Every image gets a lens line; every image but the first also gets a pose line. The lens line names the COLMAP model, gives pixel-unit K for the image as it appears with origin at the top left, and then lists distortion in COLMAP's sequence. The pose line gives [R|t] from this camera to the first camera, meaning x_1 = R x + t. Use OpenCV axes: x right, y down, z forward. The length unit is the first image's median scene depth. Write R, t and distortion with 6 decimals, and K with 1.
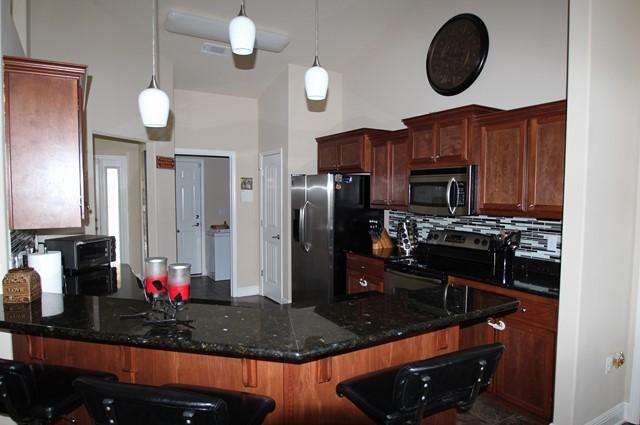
lens RADIAL K [[415.6, 0, 320.0], [0, 415.6, 212.5], [0, 0, 1]] dist [-0.024736, -0.000671]
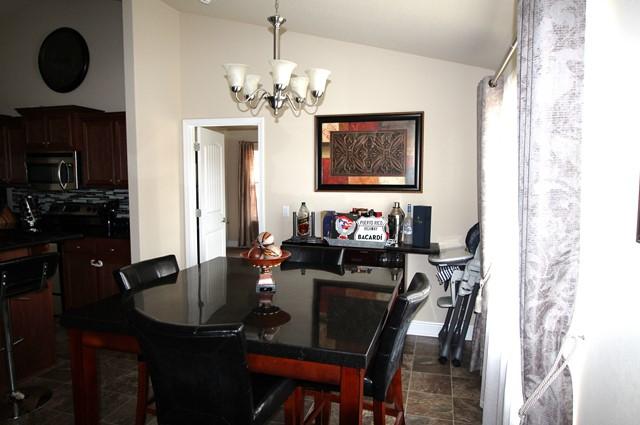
lens RADIAL K [[415.6, 0, 320.0], [0, 415.6, 212.5], [0, 0, 1]] dist [-0.024736, -0.000671]
pose [[0.720897, -0.067197, 0.689777, 0.006179], [0.032771, 0.997480, 0.062922, 0.020138], [-0.692267, -0.022755, 0.721283, -0.414909]]
